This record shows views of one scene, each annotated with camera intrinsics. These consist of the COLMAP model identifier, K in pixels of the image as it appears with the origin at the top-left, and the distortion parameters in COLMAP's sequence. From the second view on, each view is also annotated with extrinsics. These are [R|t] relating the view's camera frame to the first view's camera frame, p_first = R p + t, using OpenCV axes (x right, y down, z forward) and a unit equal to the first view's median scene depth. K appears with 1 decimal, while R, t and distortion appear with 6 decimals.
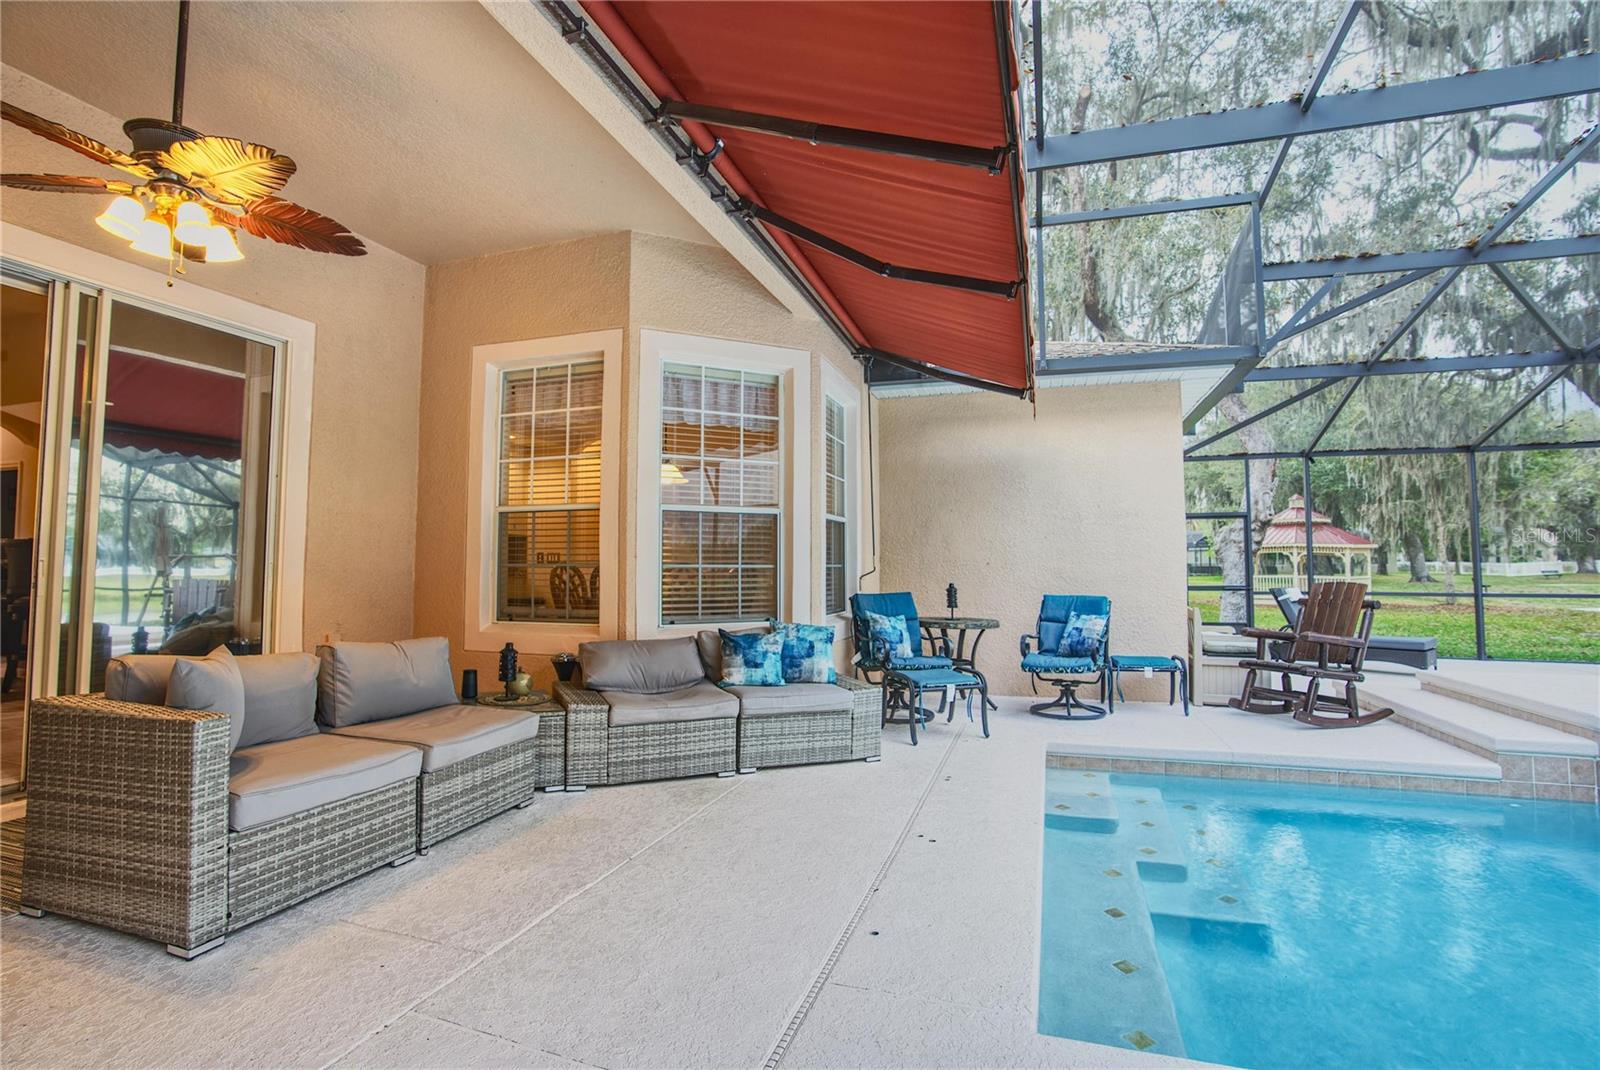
lens RADIAL K [[737.3, 0, 807.3], [0, 737.3, 530.3], [0, 0, 1]] dist [-0.069459, 0.026399]
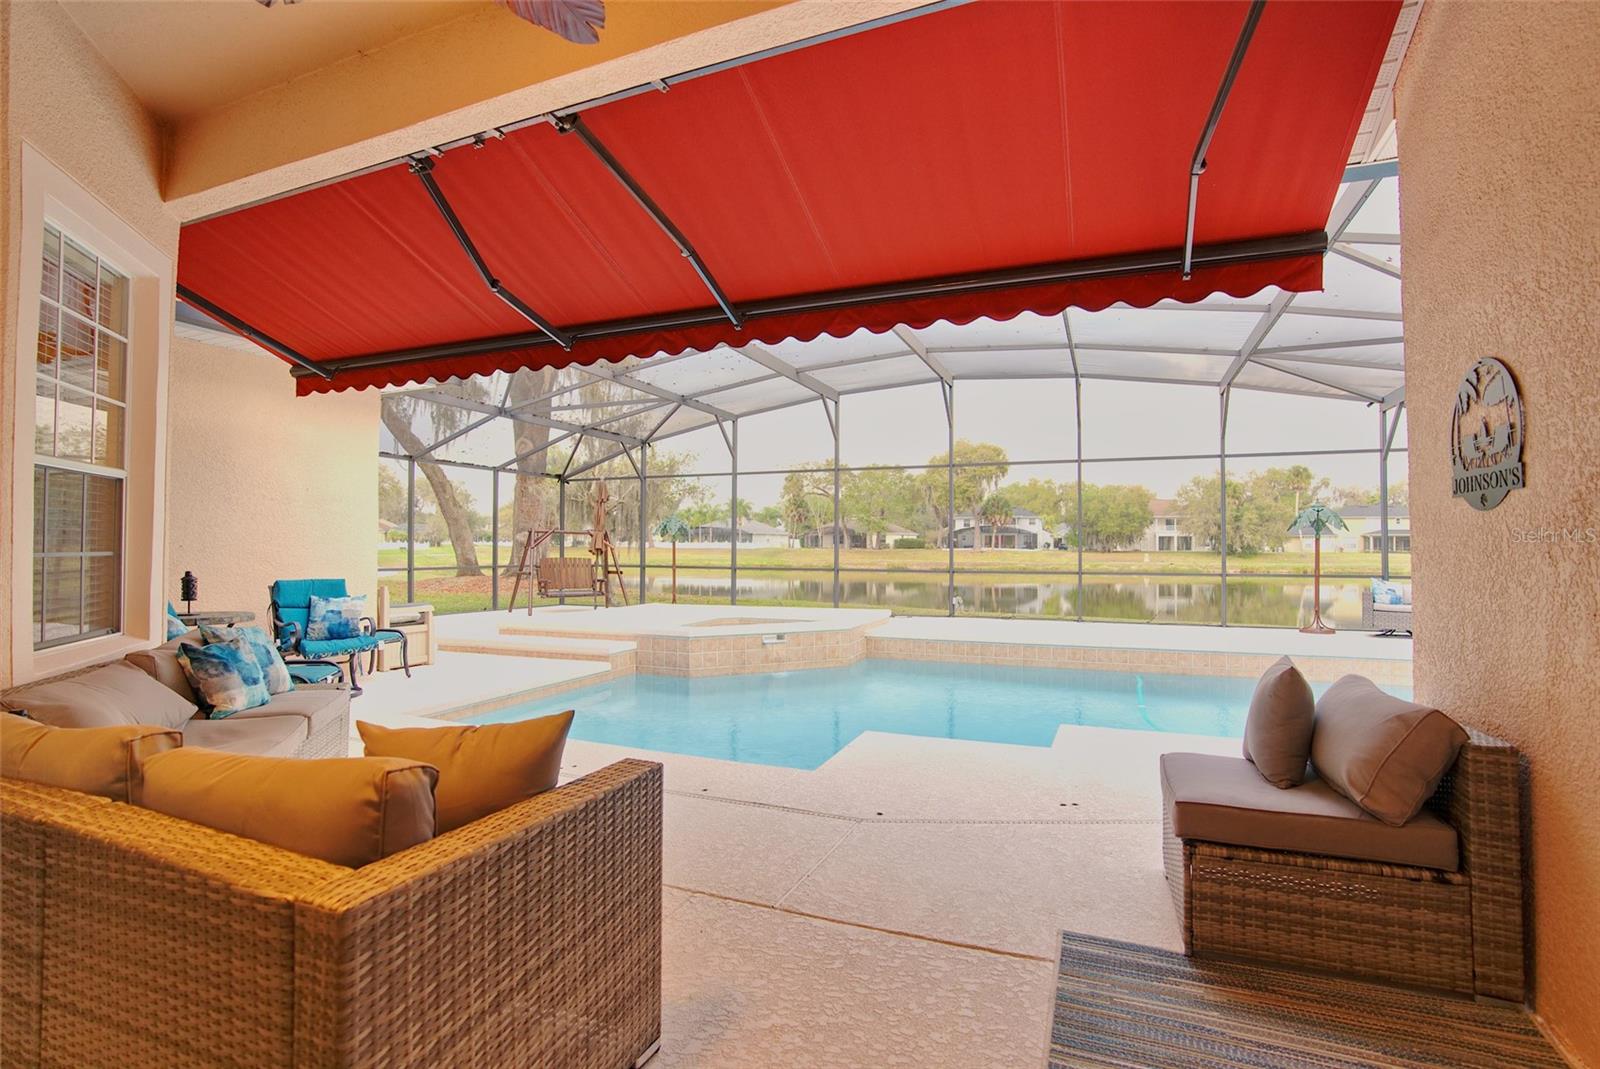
lens RADIAL K [[737.3, 0, 807.3], [0, 737.3, 529.8], [0, 0, 1]] dist [-0.069459, 0.026399]
pose [[0.082512, 0.020816, 0.996373, -0.785326], [-0.054710, 0.998369, -0.016327, 0.000610], [-0.995087, -0.053165, 0.083516, 0.353485]]
